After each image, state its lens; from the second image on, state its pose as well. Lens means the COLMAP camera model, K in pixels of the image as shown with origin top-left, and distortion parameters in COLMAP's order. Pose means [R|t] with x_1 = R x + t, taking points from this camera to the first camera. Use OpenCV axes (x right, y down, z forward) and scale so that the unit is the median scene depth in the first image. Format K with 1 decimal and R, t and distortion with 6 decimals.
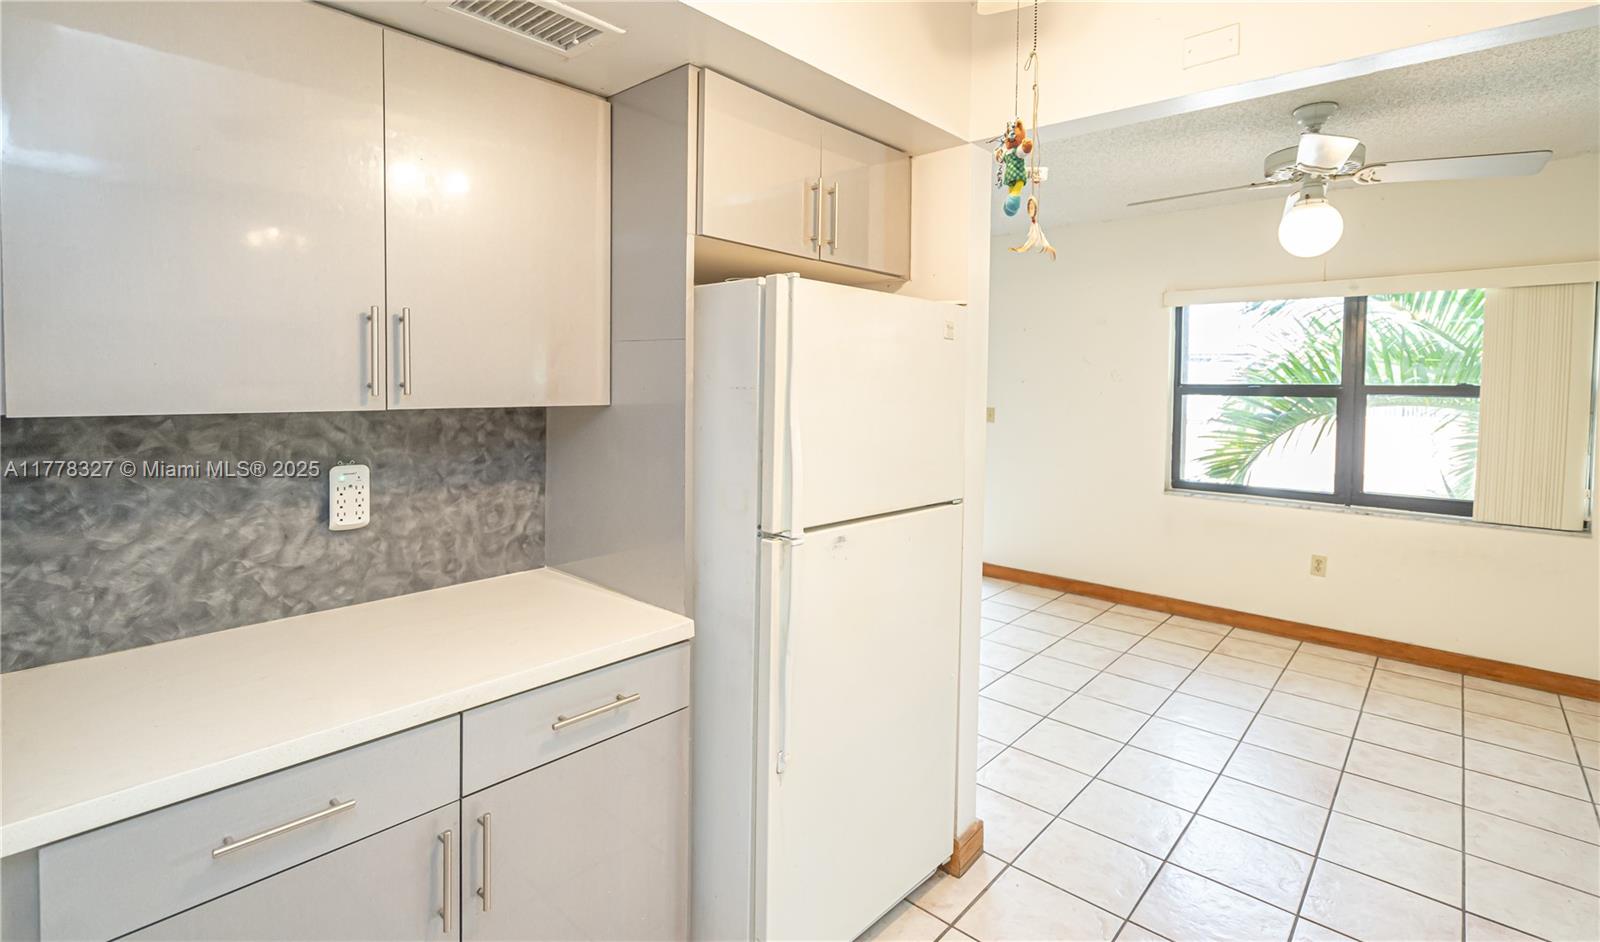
lens RADIAL K [[735.0, 0, 795.7], [0, 735.0, 458.5], [0, 0, 1]] dist [0.000191, 0.000200]
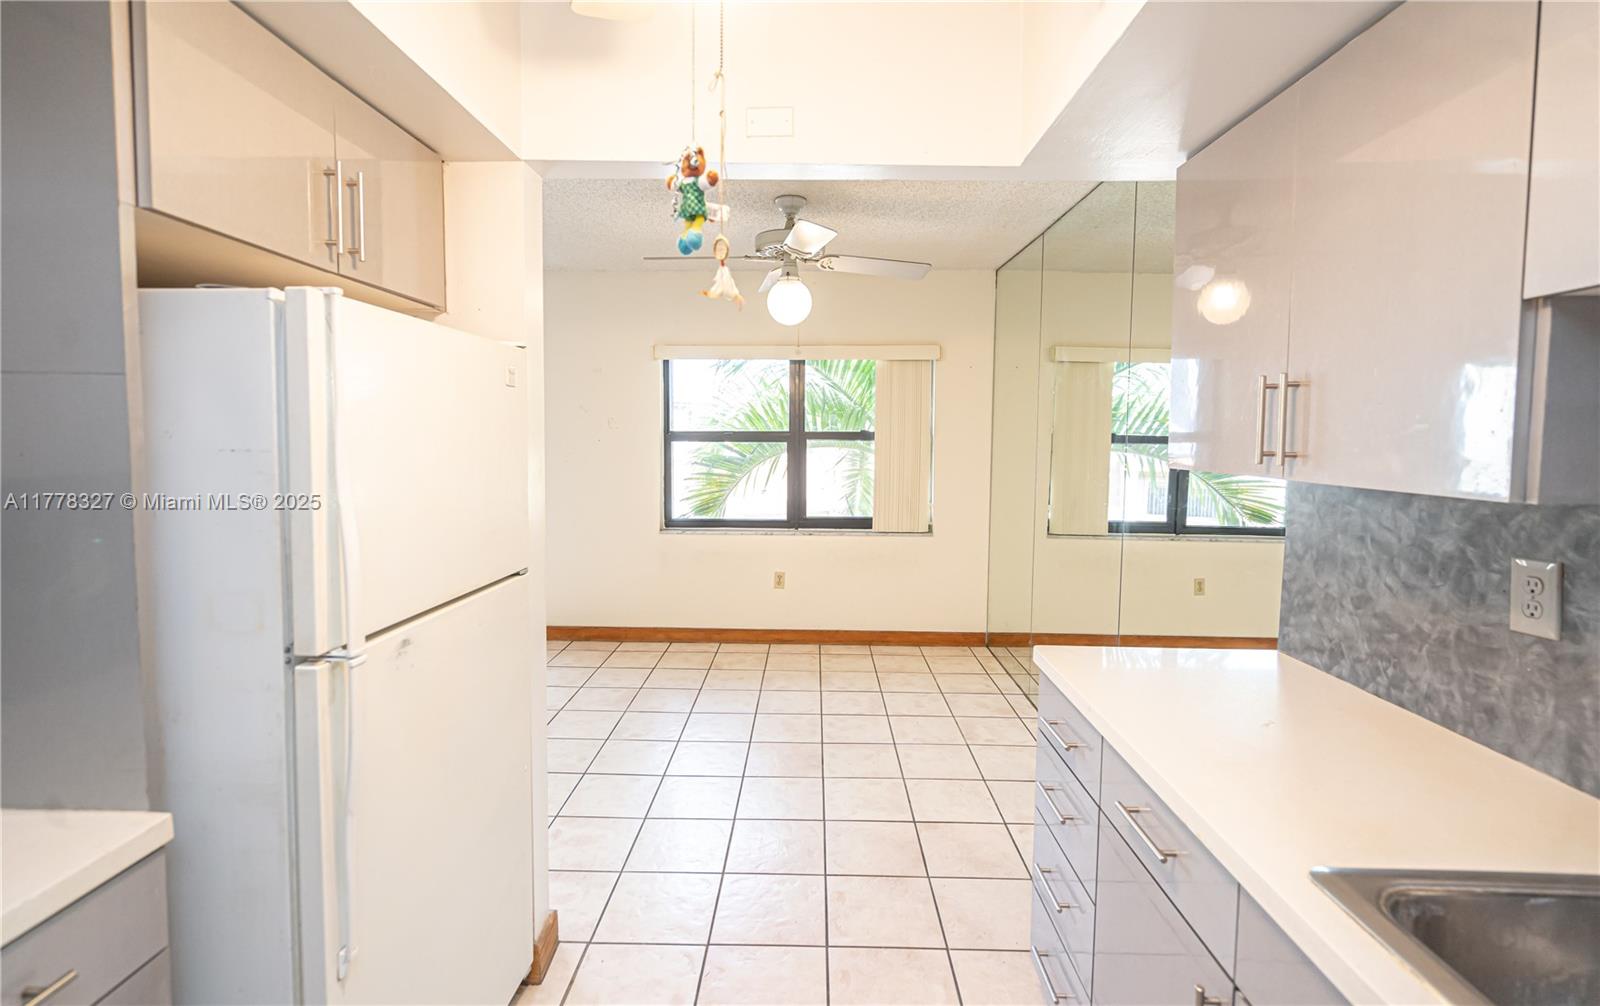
lens RADIAL K [[733.6, 0, 805.1], [0, 733.6, 510.4], [0, 0, 1]] dist [0.000759, 0.000137]
pose [[0.753850, -0.077092, 0.652509, -0.072895], [0.071369, 0.996824, 0.035319, -0.016503], [-0.653160, 0.019943, 0.756958, 0.090863]]
